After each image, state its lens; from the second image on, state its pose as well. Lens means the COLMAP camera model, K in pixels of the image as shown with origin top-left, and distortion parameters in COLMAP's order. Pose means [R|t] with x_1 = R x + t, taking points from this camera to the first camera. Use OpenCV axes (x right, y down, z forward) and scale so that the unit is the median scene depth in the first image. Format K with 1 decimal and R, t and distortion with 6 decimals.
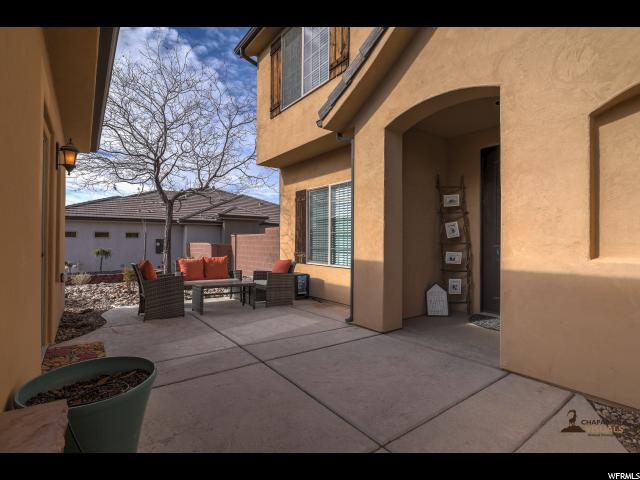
lens RADIAL K [[323.6, 0, 320.0], [0, 323.6, 240.0], [0, 0, 1]] dist [-0.020880, -0.000088]
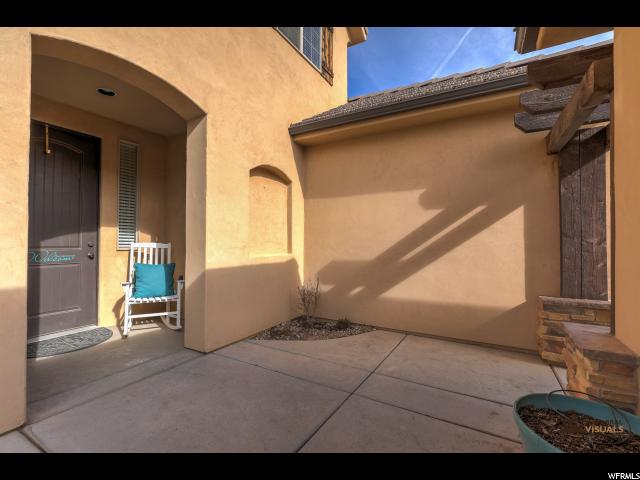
lens RADIAL K [[291.2, 0, 321.2], [0, 291.2, 239.3], [0, 0, 1]] dist [-0.022979, 0.007298]
pose [[-0.406122, 0.006316, 0.913797, -0.664065], [-0.007074, 0.999924, -0.010055, -0.012955], [-0.913792, -0.010547, -0.406046, 1.197119]]
